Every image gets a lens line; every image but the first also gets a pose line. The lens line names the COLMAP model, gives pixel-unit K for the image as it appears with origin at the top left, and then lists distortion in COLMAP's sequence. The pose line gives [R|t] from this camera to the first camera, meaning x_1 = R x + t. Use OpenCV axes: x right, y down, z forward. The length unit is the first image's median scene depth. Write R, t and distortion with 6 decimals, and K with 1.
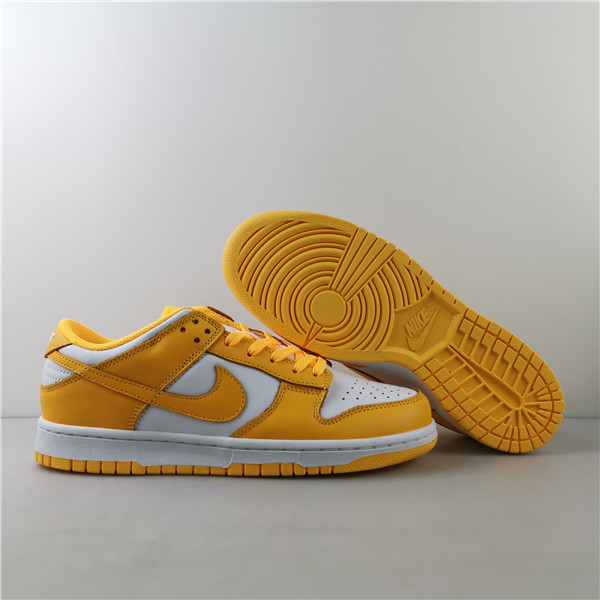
lens RADIAL K [[621.7, 0, 300.0], [0, 621.7, 300.0], [0, 0, 1]] dist [0.021634, -0.012187]
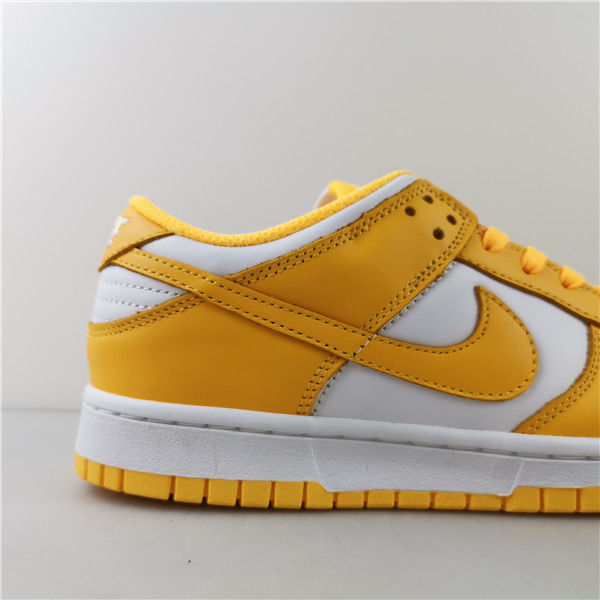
lens RADIAL K [[621.7, 0, 300.0], [0, 621.7, 300.0], [0, 0, 1]] dist [0.021634, -0.012187]
pose [[0.993190, 0.034620, 0.111242, -0.330321], [-0.033990, 0.999394, -0.007560, 0.125230], [-0.111436, 0.003728, 0.993765, 0.530656]]
